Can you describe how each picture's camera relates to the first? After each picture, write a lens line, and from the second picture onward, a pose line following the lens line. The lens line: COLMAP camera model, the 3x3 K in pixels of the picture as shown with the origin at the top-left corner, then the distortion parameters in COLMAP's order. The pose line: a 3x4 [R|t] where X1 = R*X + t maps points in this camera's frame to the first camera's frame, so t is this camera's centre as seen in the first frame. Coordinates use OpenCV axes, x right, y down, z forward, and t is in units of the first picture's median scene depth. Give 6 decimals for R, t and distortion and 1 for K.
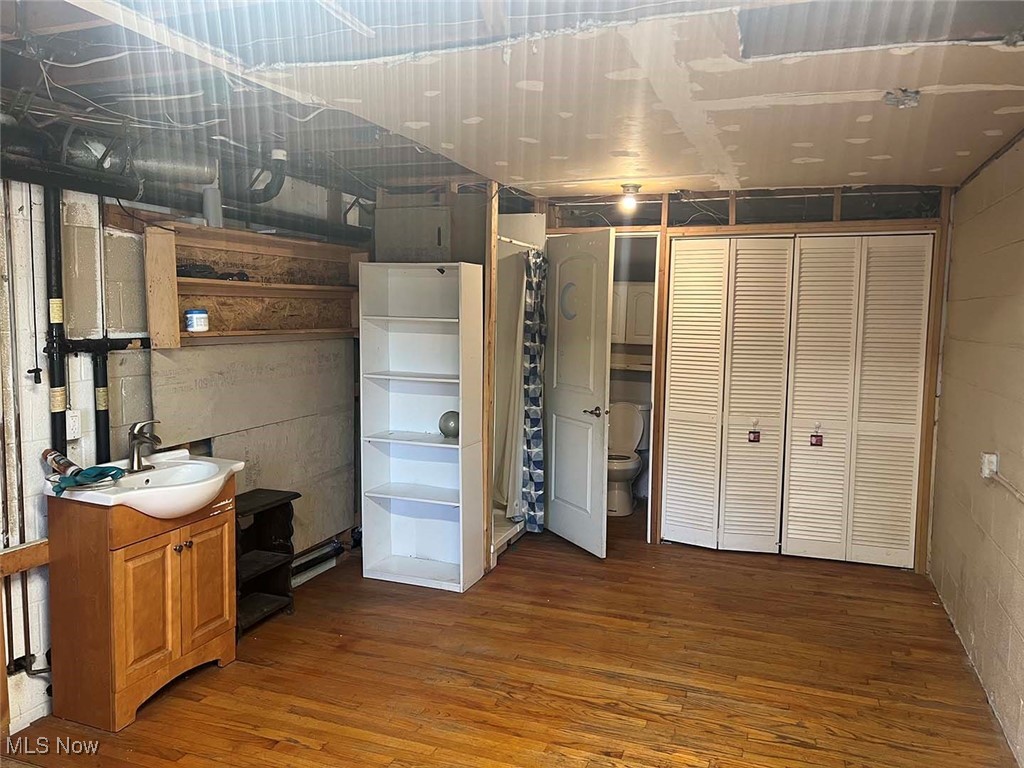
lens RADIAL K [[786.2, 0, 512.0], [0, 786.2, 384.0], [0, 0, 1]] dist [0.067532, -0.071658]
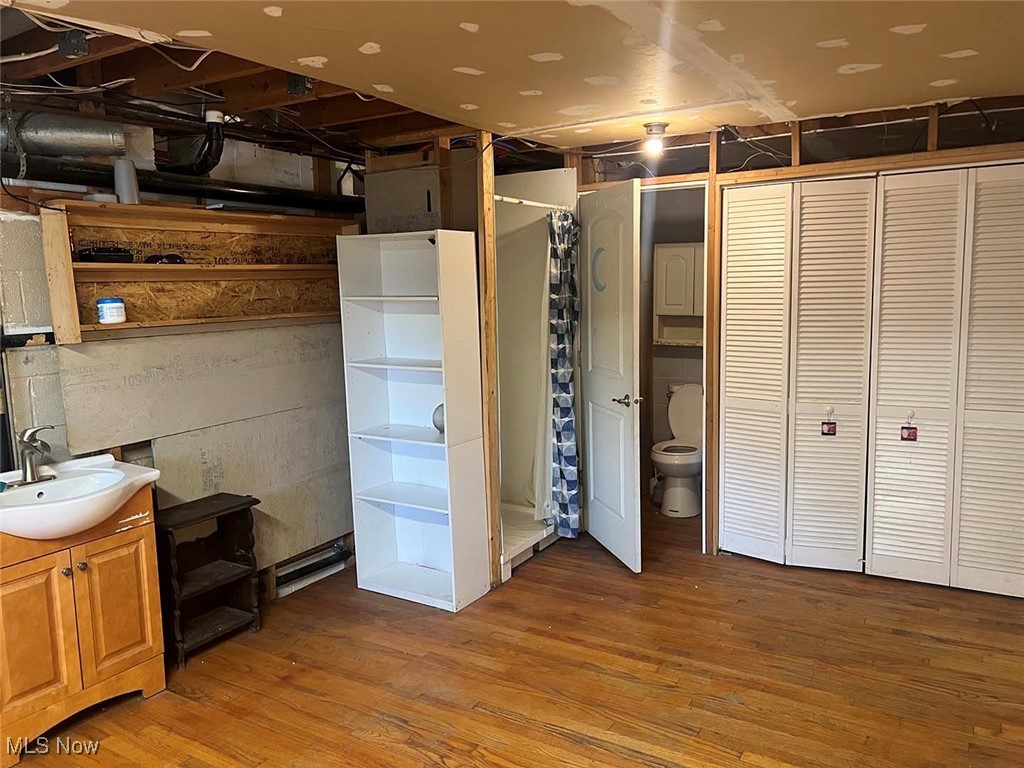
lens RADIAL K [[786.2, 0, 512.0], [0, 786.2, 384.0], [0, 0, 1]] dist [0.067532, -0.071658]
pose [[0.980509, -0.013534, -0.196009, 0.167853], [0.020546, 0.999218, 0.033788, -0.014636], [0.195398, -0.037156, 0.980020, 0.163997]]
